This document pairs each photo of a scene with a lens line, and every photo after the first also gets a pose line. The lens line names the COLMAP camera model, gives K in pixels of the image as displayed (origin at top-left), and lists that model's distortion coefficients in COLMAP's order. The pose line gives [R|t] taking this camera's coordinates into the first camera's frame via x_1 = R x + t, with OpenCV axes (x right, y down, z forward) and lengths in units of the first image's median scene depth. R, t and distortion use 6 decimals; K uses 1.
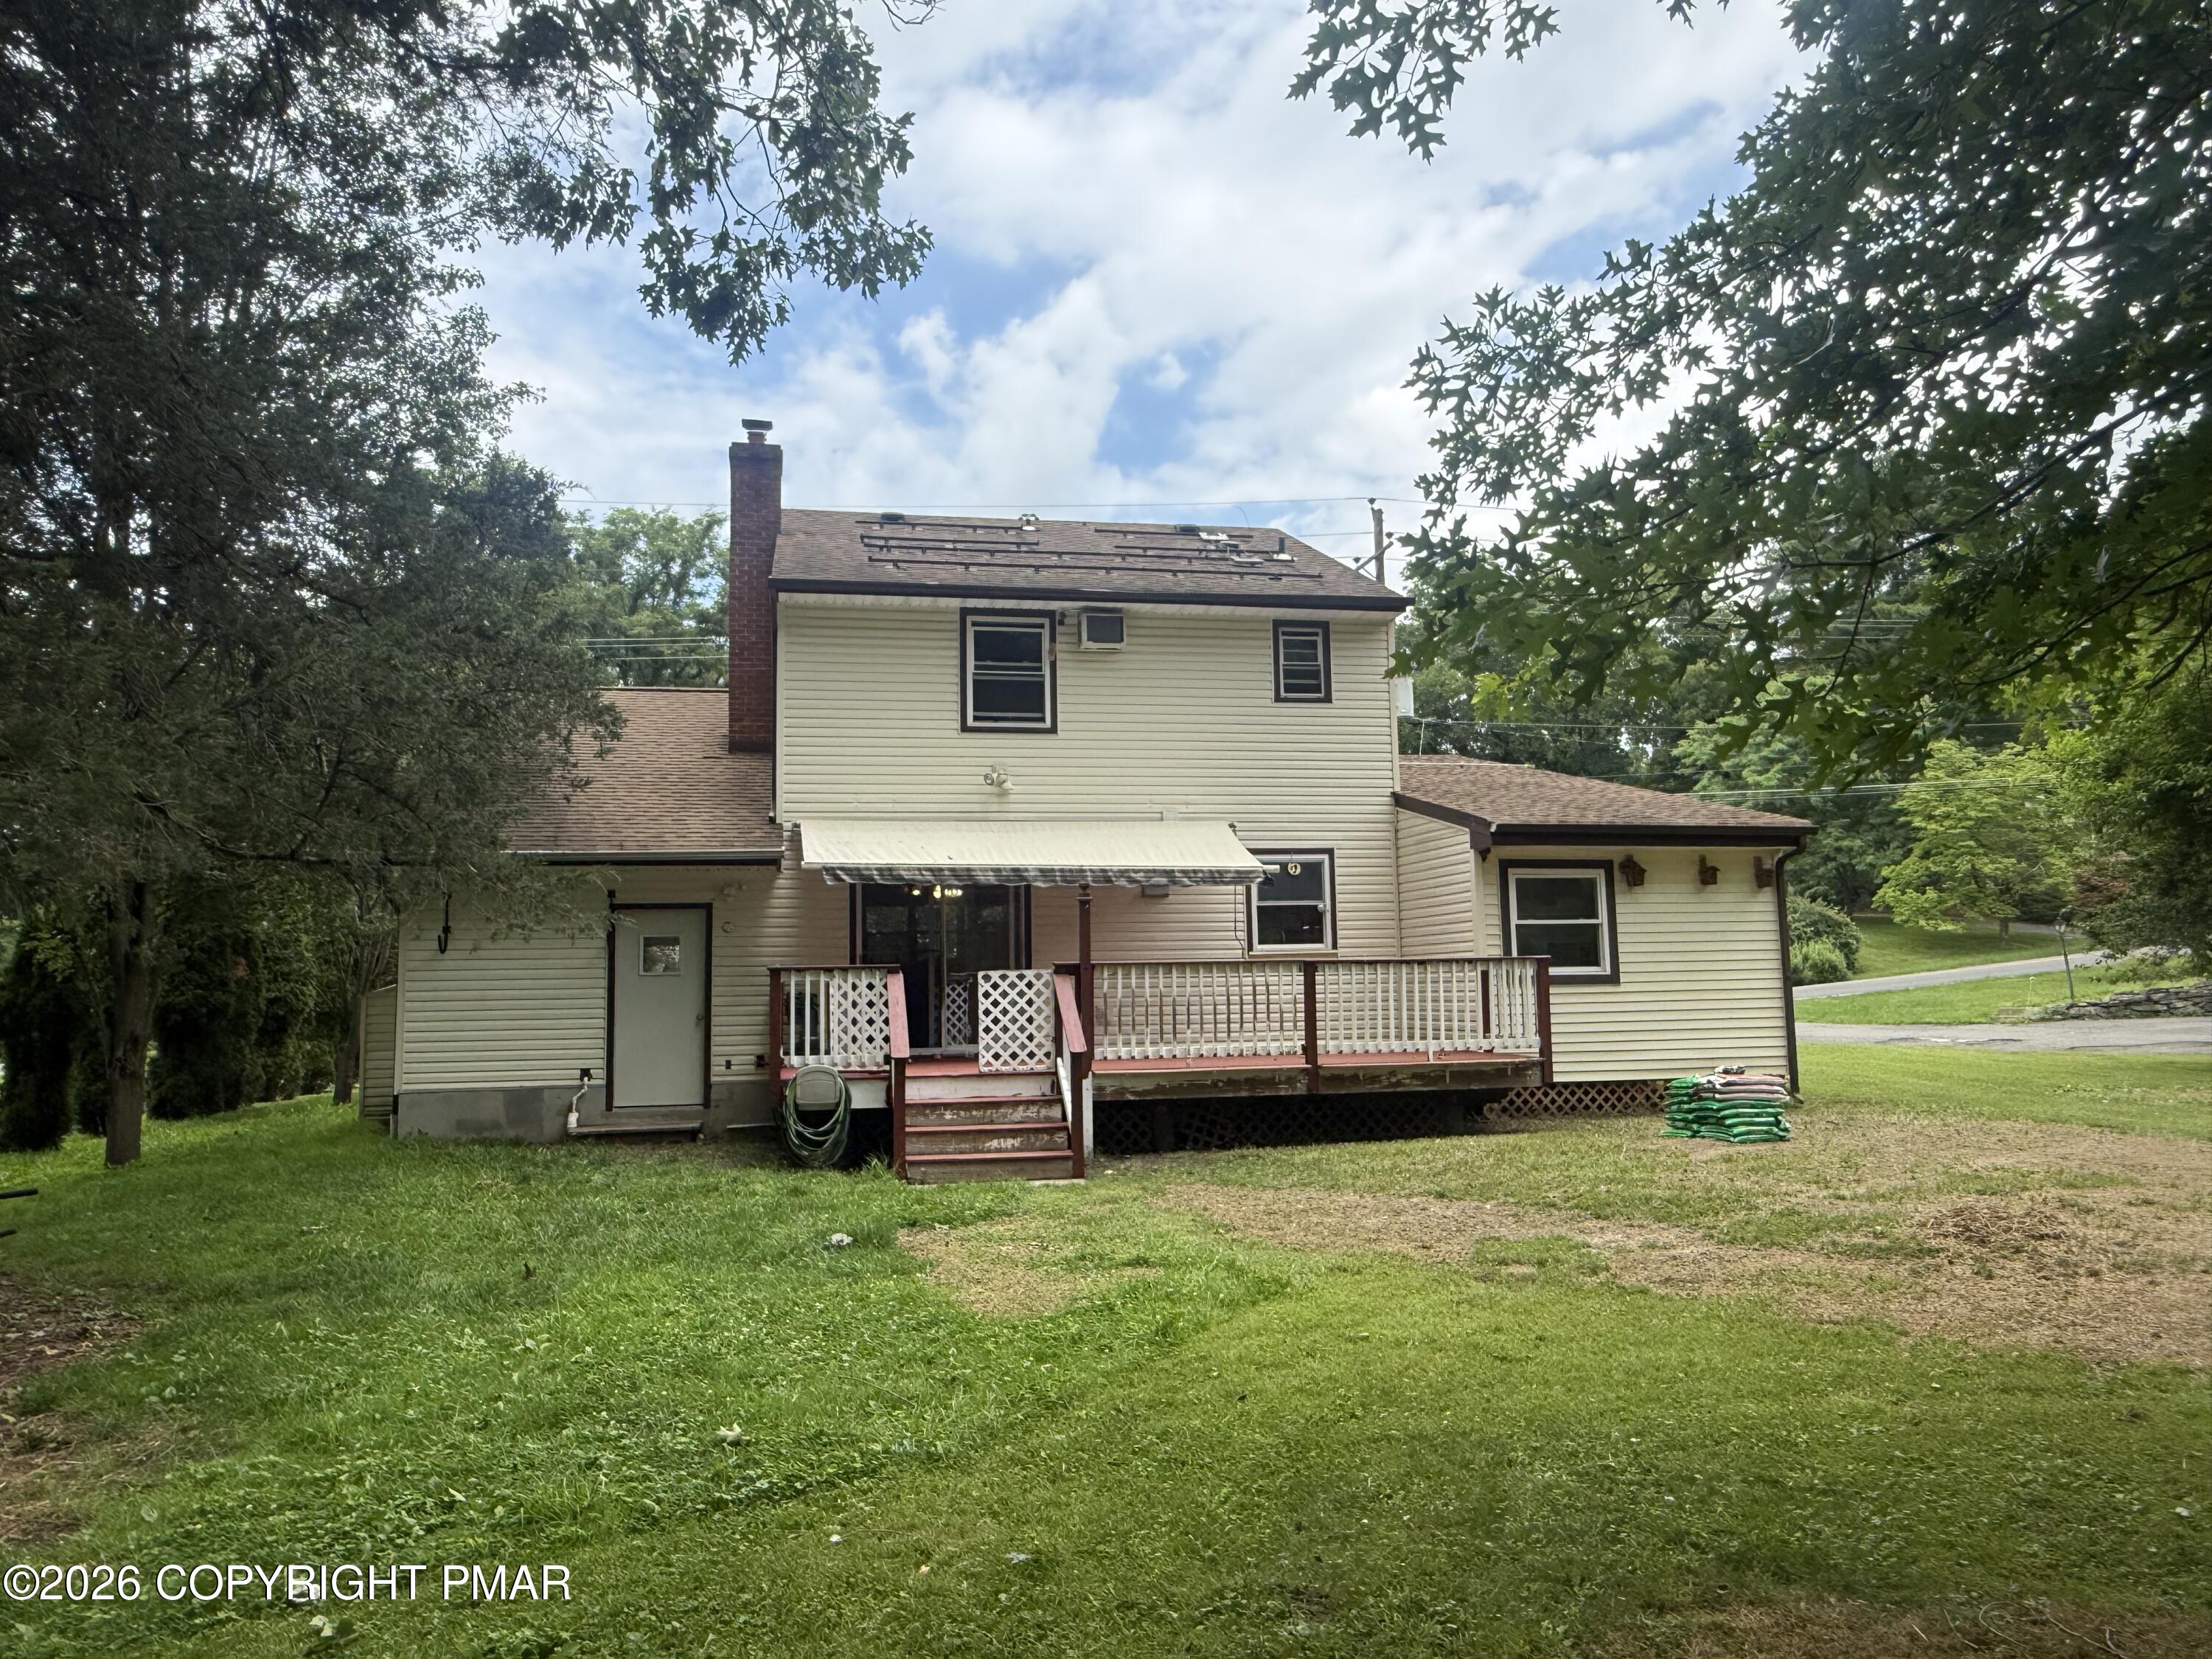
lens RADIAL K [[1511.2, 0, 1116.9], [0, 1511.2, 828.5], [0, 0, 1]] dist [-0.001405, -0.002746]
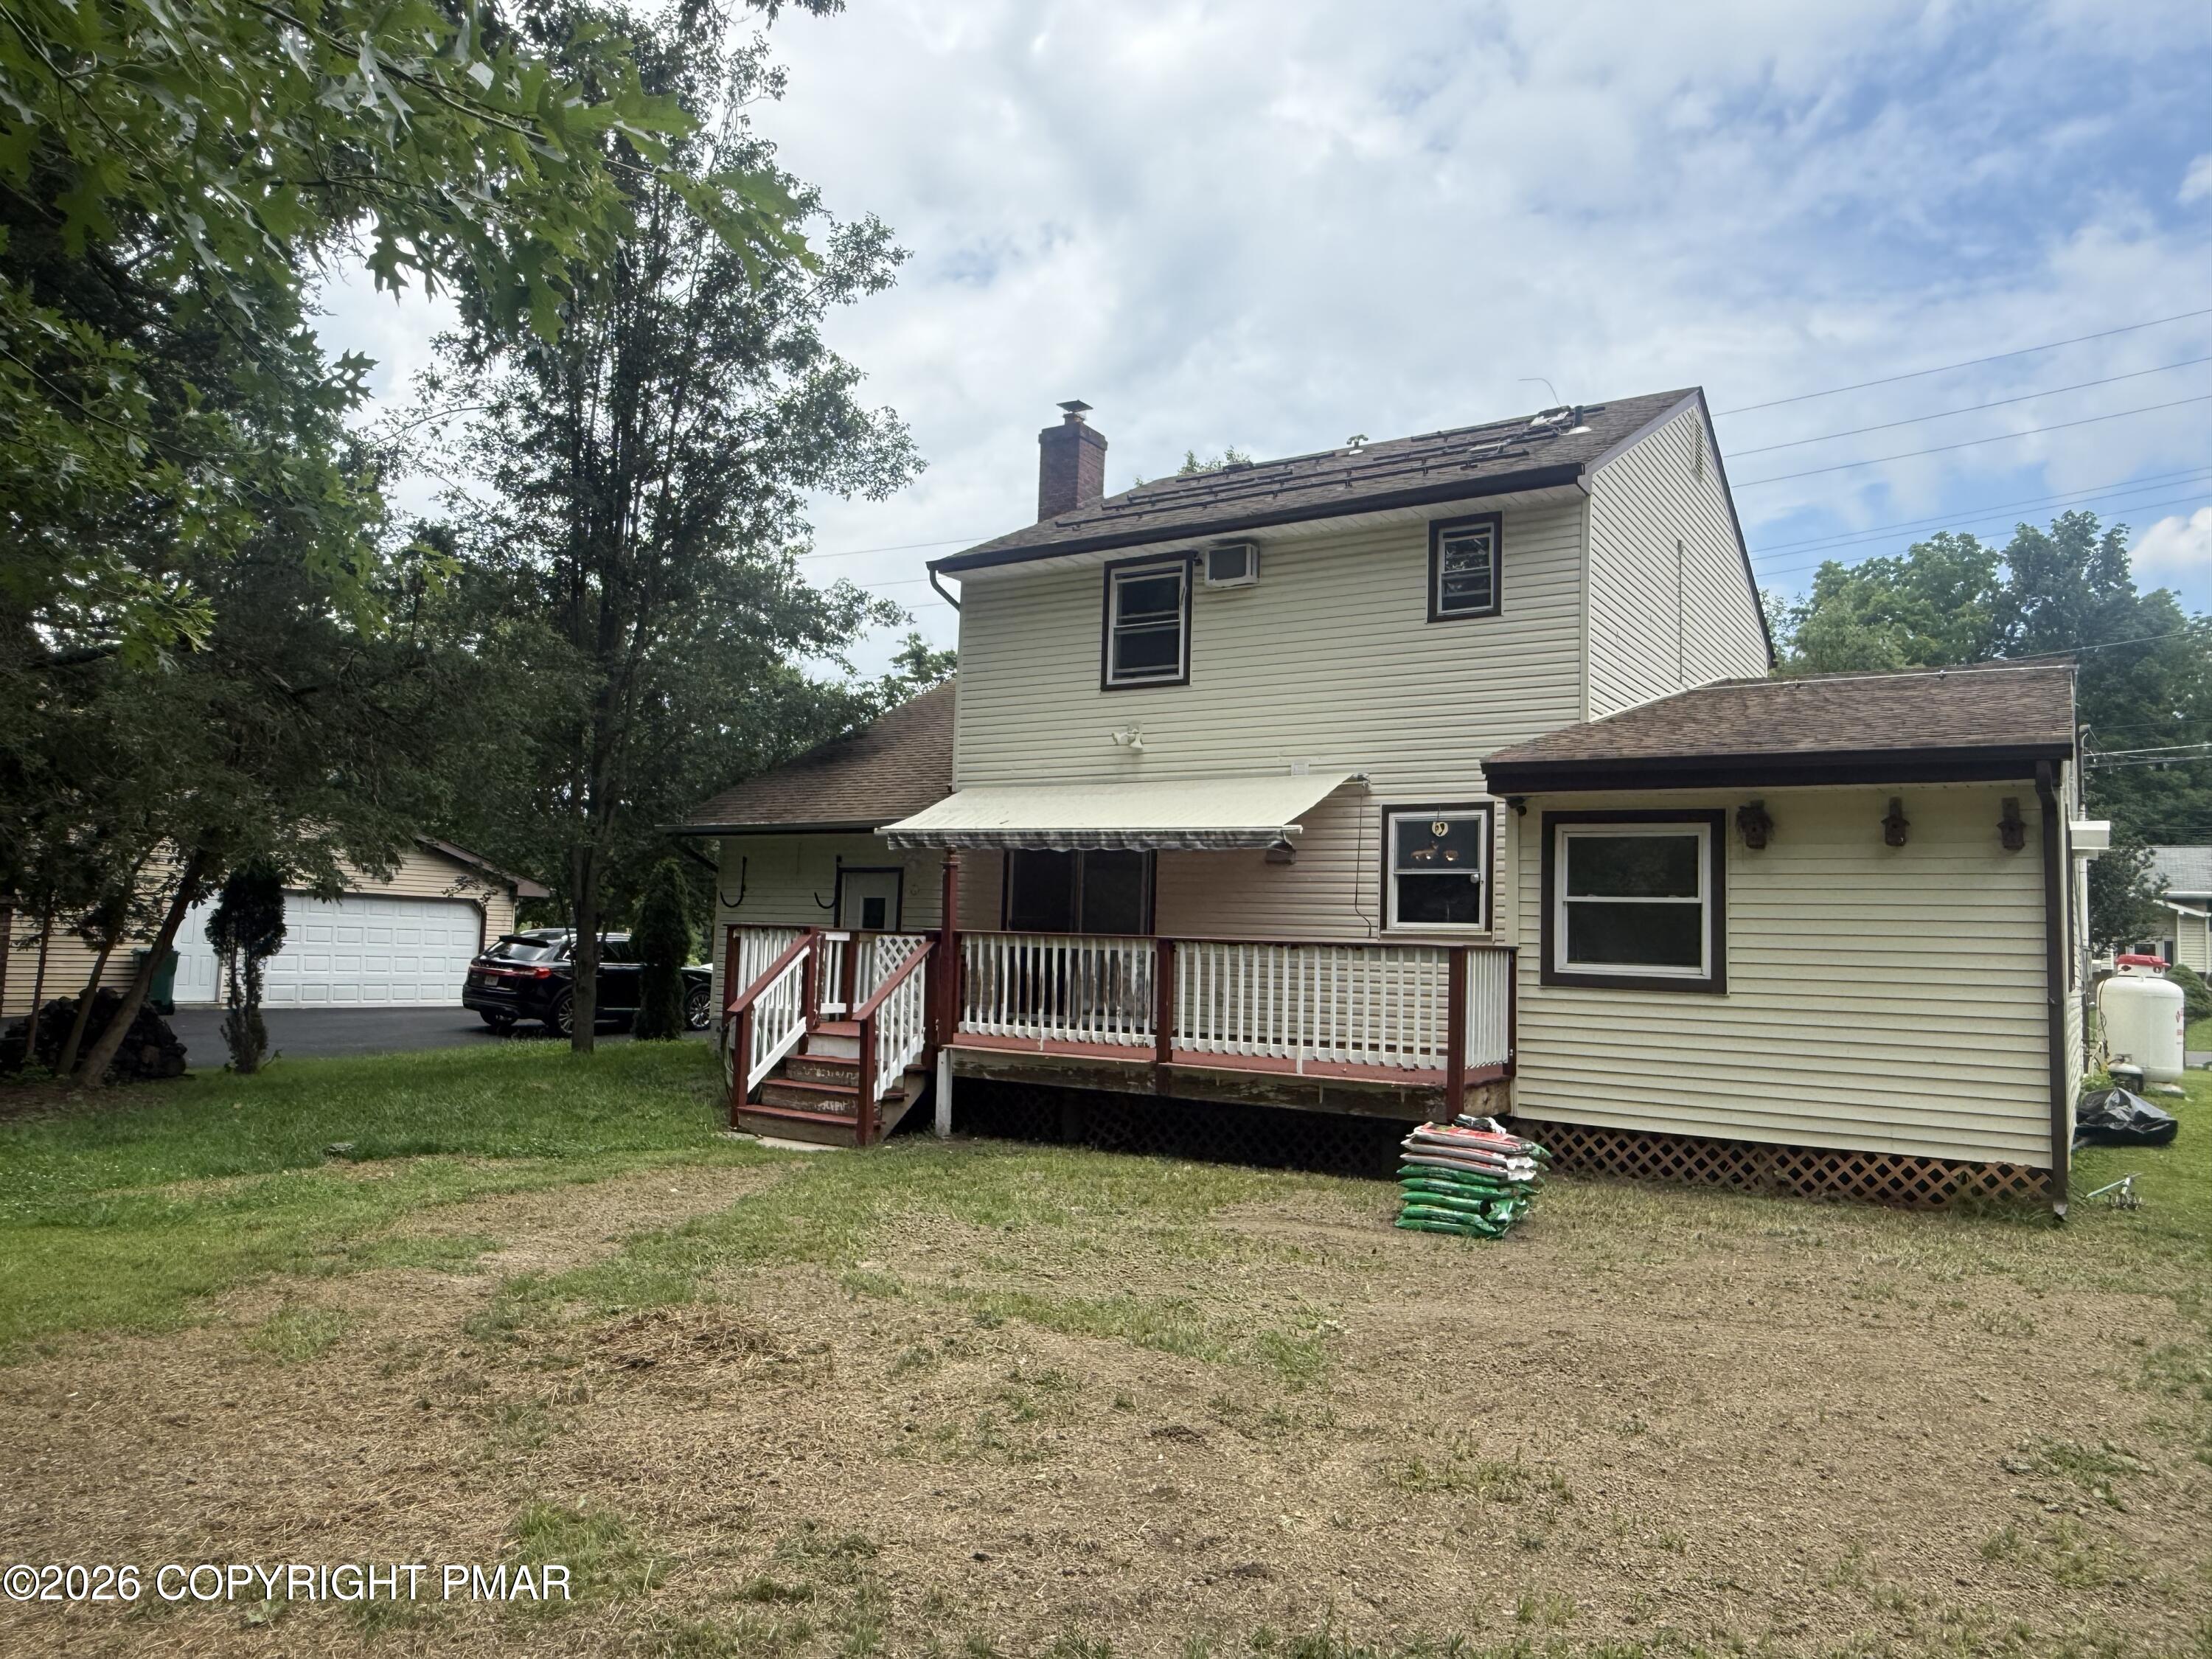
lens RADIAL K [[1511.2, 0, 1112.6], [0, 1511.2, 834.1], [0, 0, 1]] dist [-0.001405, -0.002746]
pose [[0.711602, -0.011386, -0.702490, 0.609791], [0.025972, 0.999612, 0.010107, 0.018334], [0.702102, -0.025437, 0.711622, 0.337593]]
